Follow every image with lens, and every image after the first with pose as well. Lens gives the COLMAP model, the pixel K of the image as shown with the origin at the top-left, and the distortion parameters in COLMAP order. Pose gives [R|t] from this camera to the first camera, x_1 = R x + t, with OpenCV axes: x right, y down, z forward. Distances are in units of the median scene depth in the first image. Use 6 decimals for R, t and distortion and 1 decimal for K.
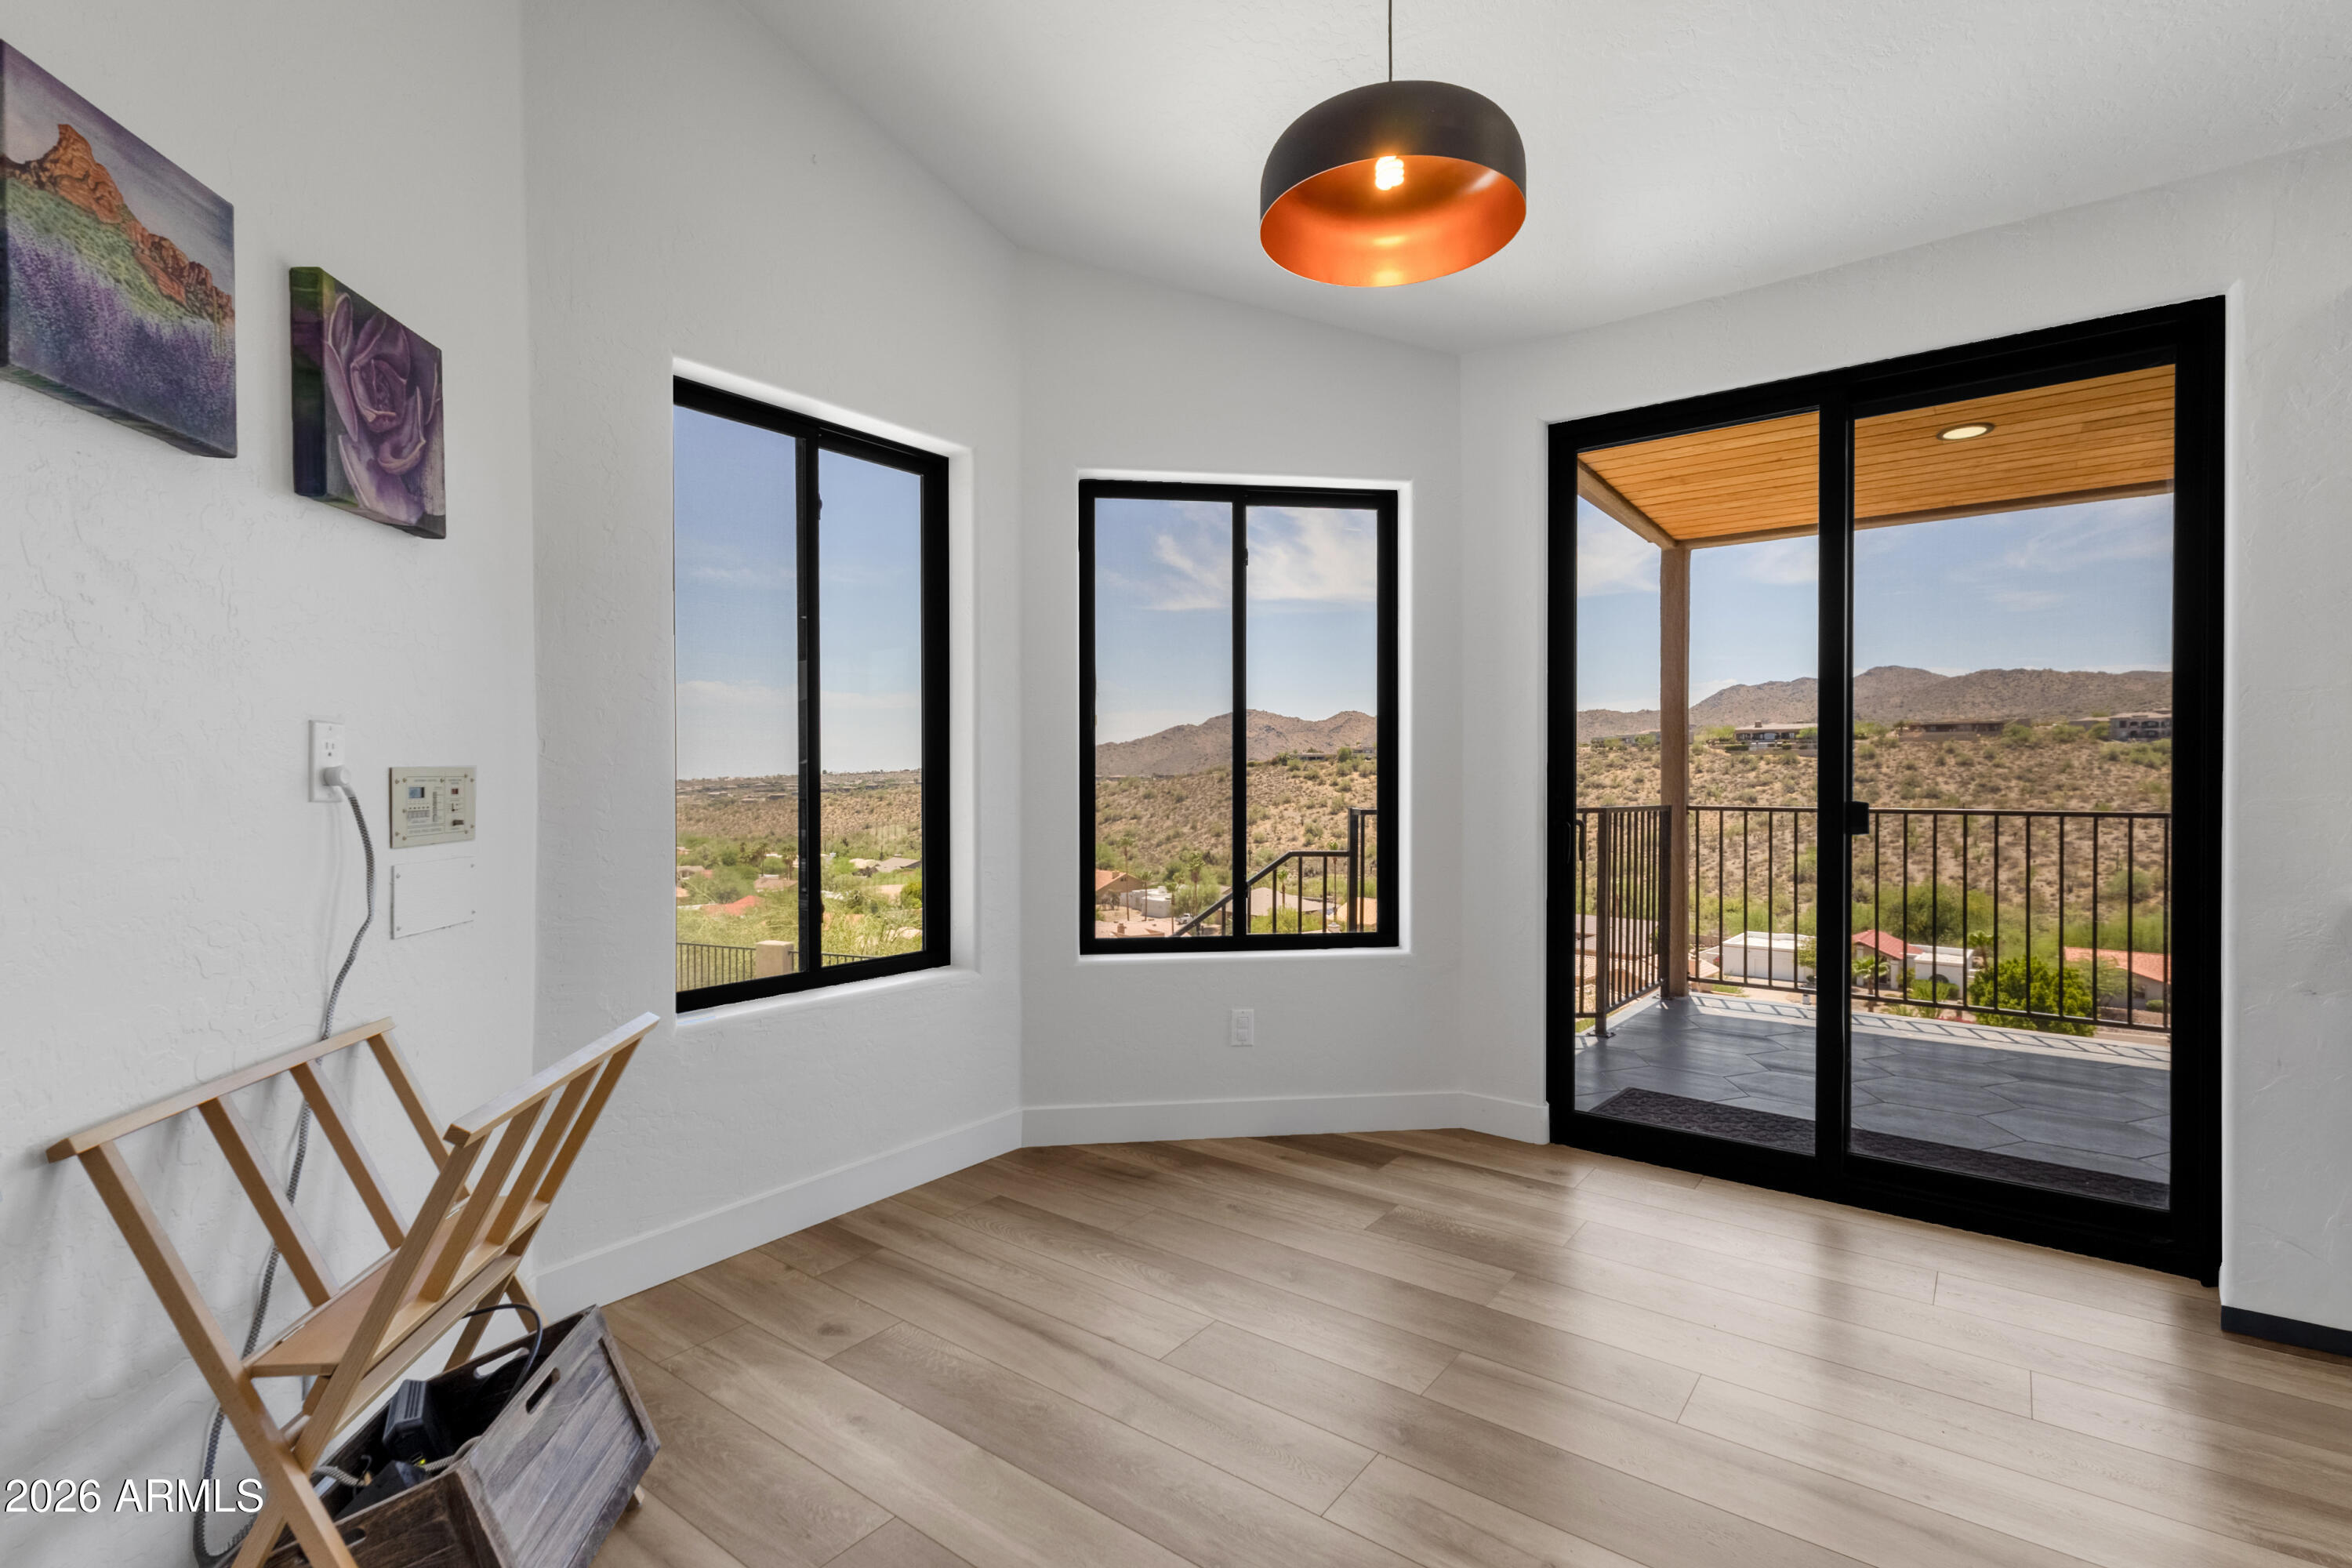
lens RADIAL K [[1090.8, 0, 1159.3], [0, 1090.8, 793.3], [0, 0, 1]] dist [0.006638, 0.000867]
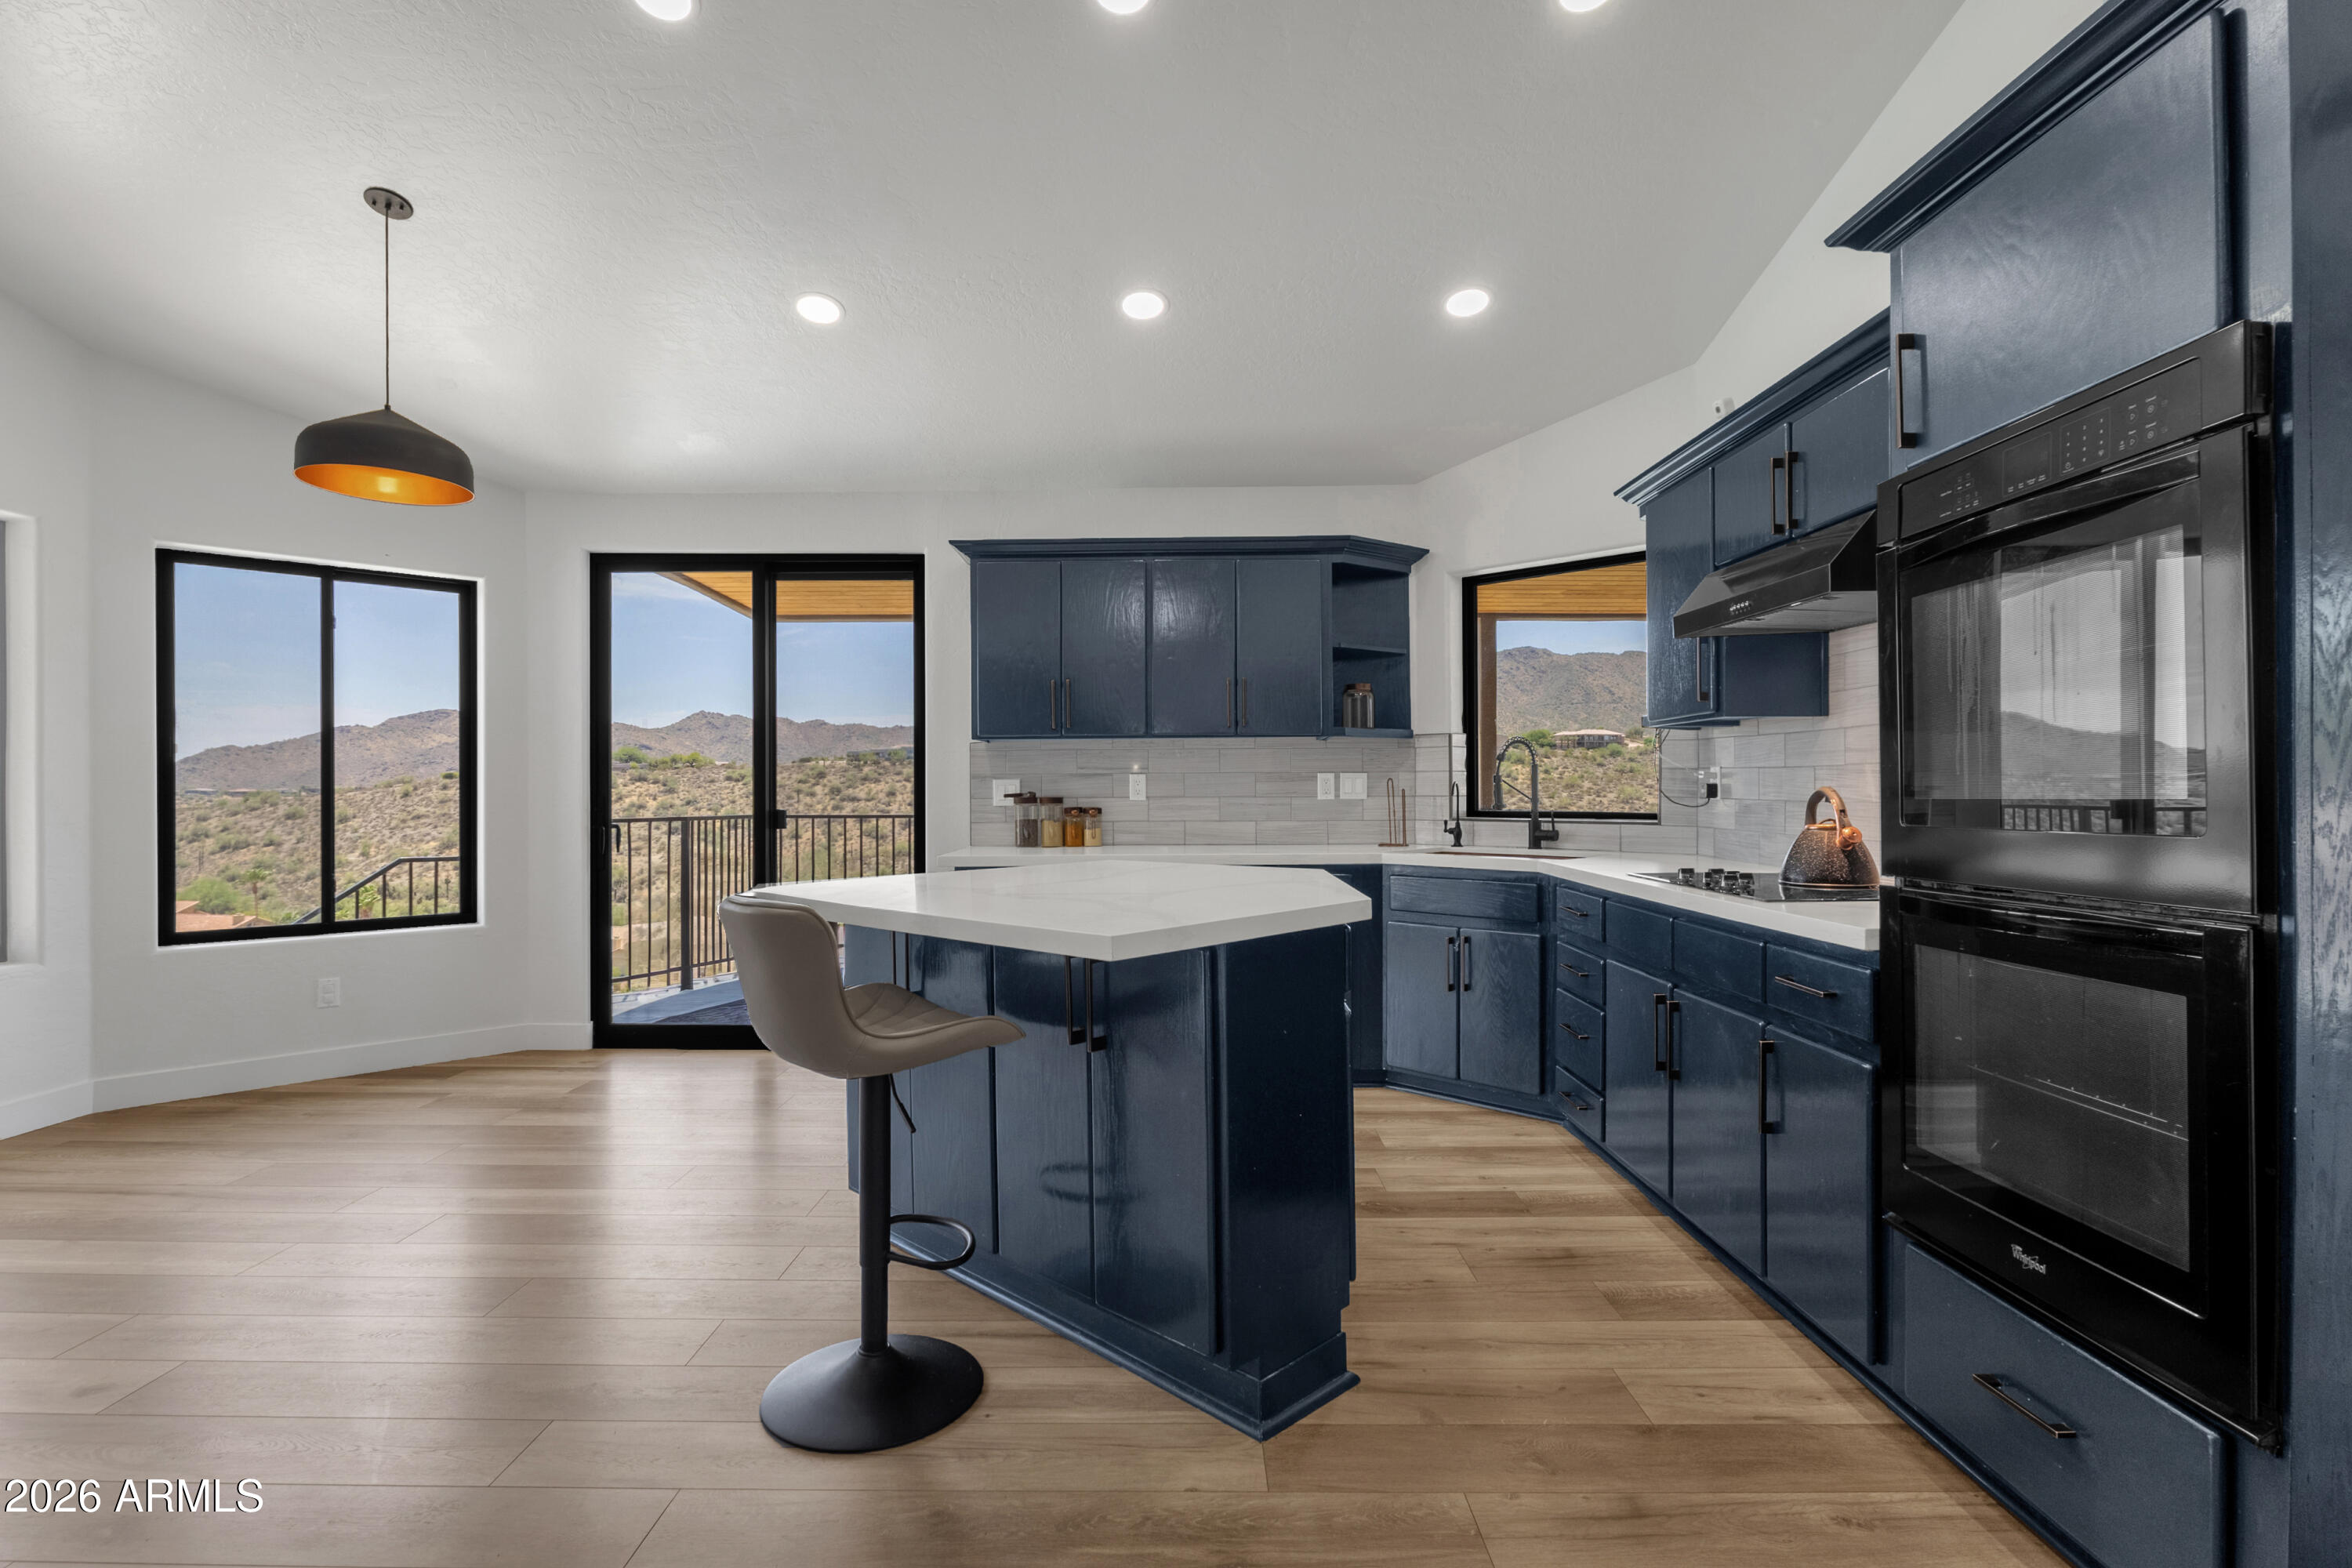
lens RADIAL K [[1143.2, 0, 1171.3], [0, 1143.2, 796.0], [0, 0, 1]] dist [0.006440, -0.002787]
pose [[0.801171, -0.004484, 0.598419, 0.067775], [0.010370, 0.999926, -0.006391, 0.003338], [-0.598346, 0.011326, 0.801158, -0.699425]]
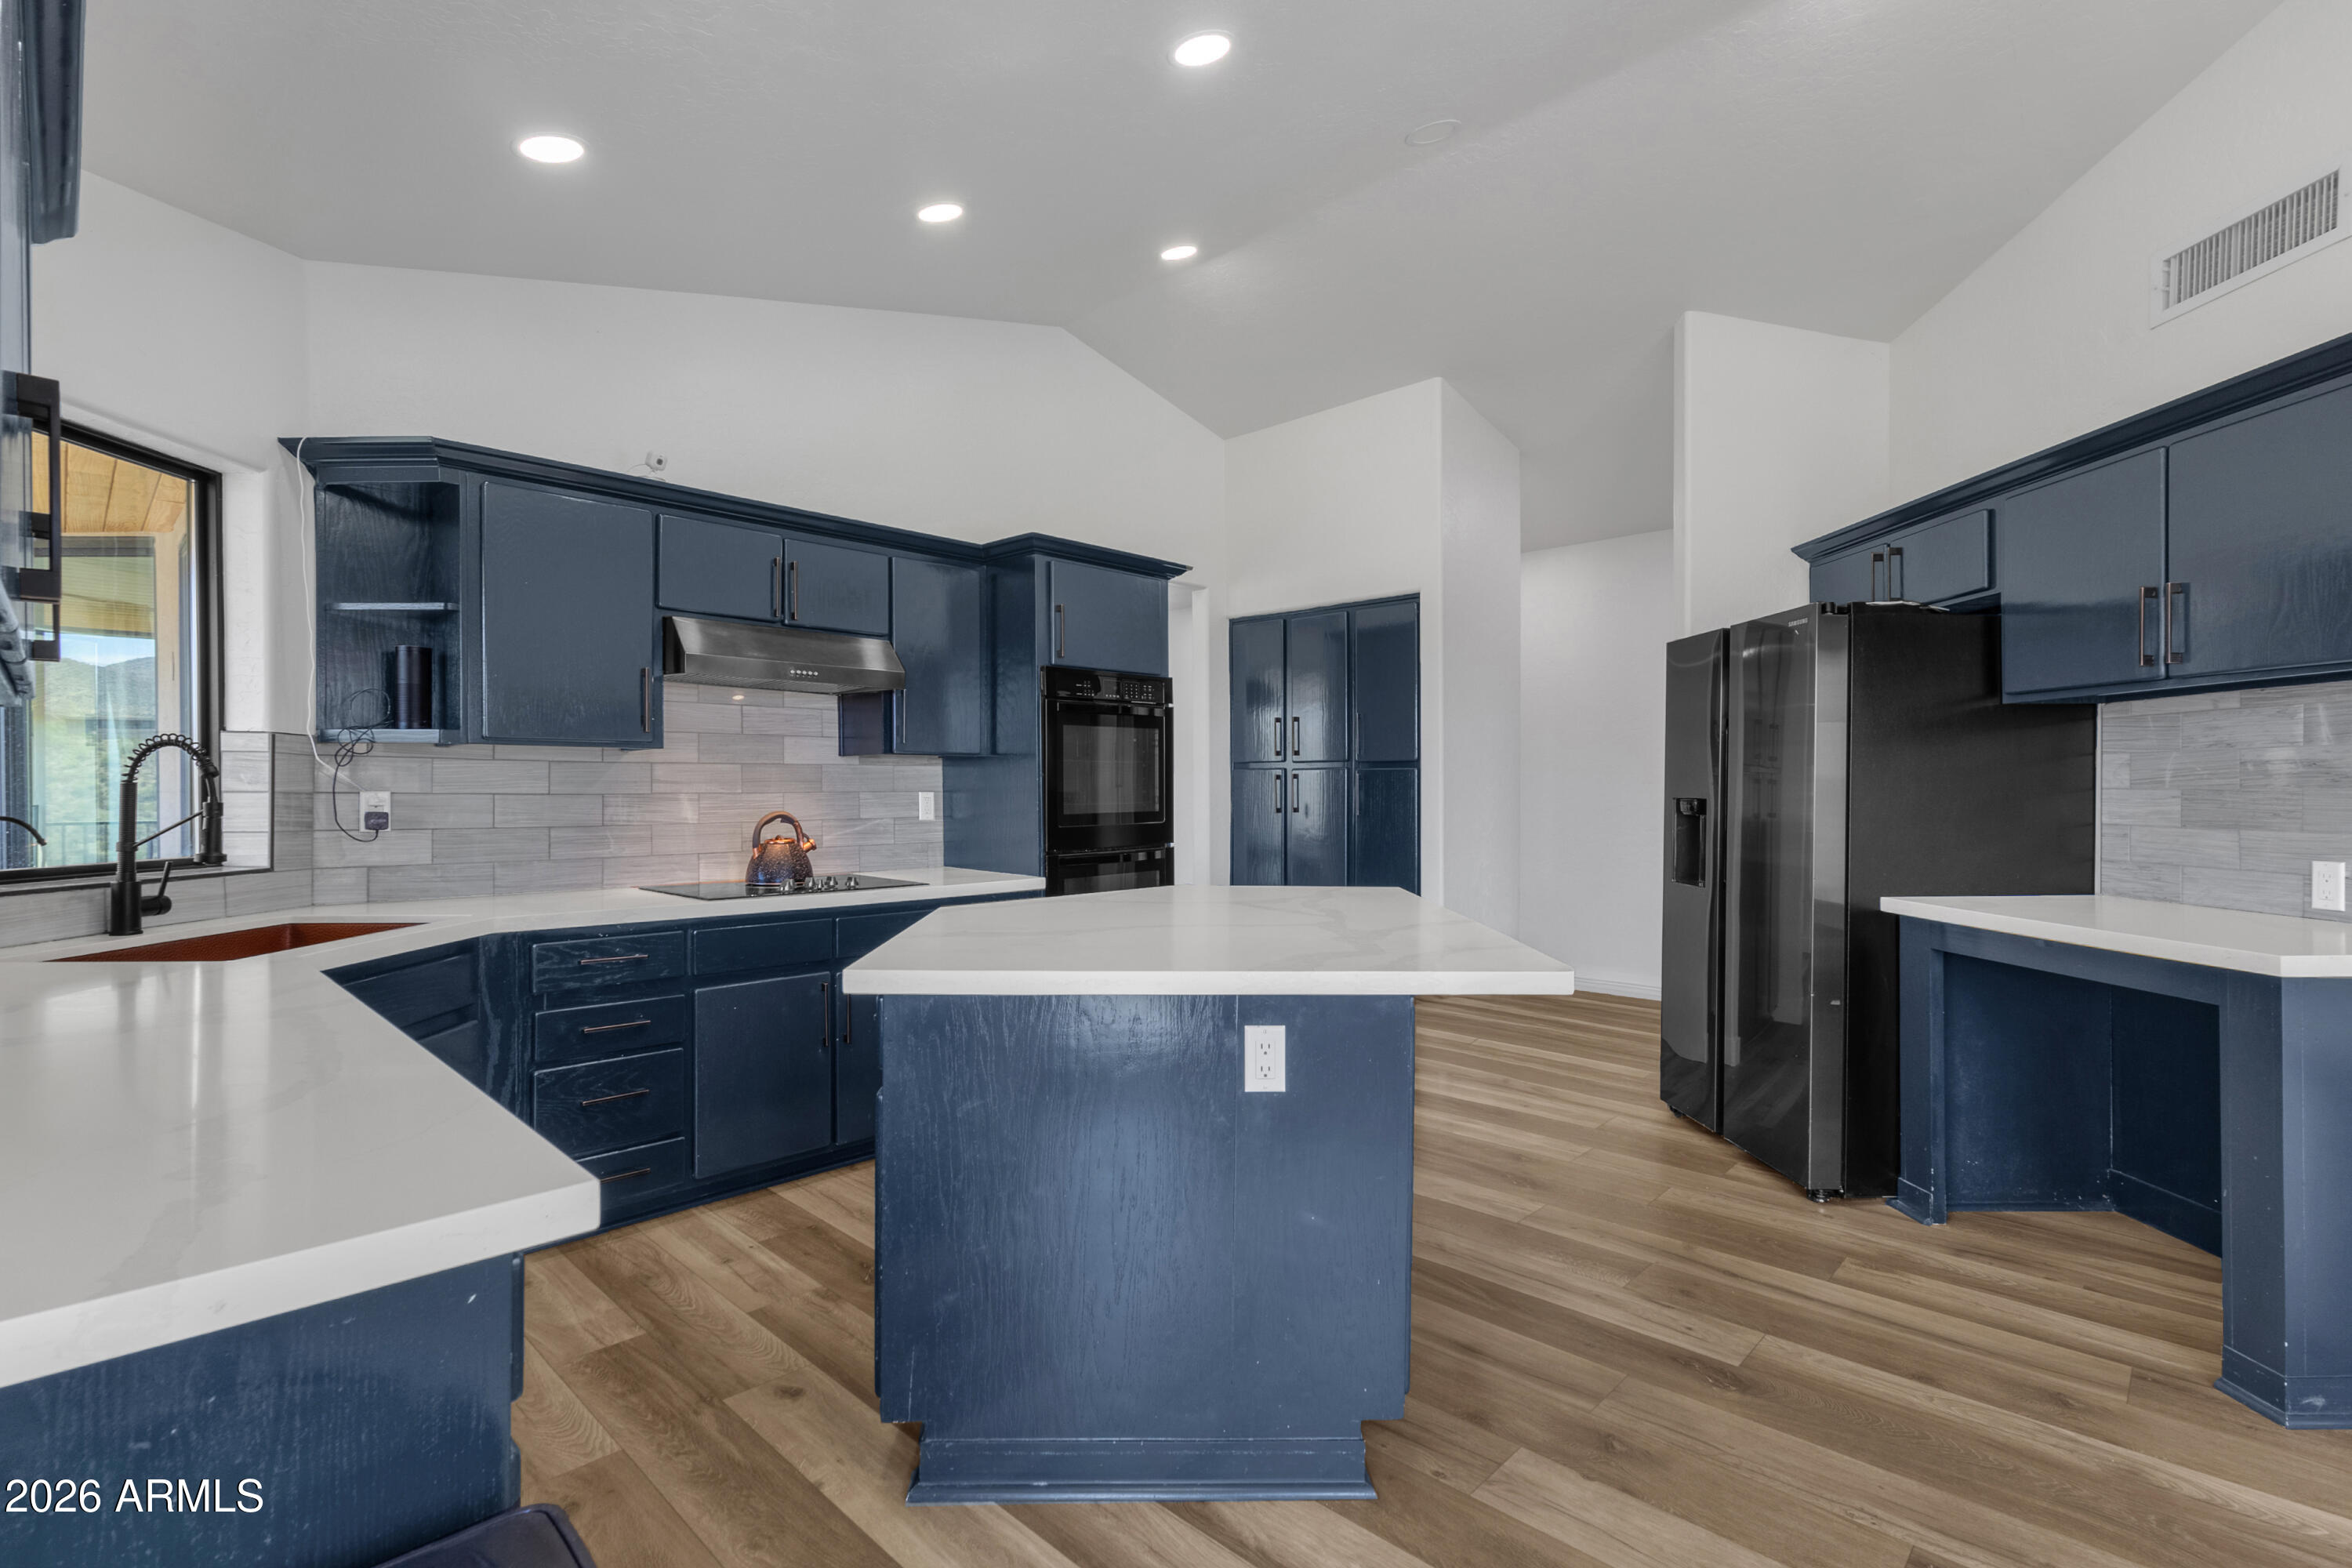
lens RADIAL K [[1090.8, 0, 1182.4], [0, 1090.8, 775.8], [0, 0, 1]] dist [0.006638, 0.000867]
pose [[-0.993851, 0.004139, 0.110646, 0.464426], [0.004660, 0.999979, 0.004448, -0.045007], [-0.110625, 0.004937, -0.993850, 0.828430]]
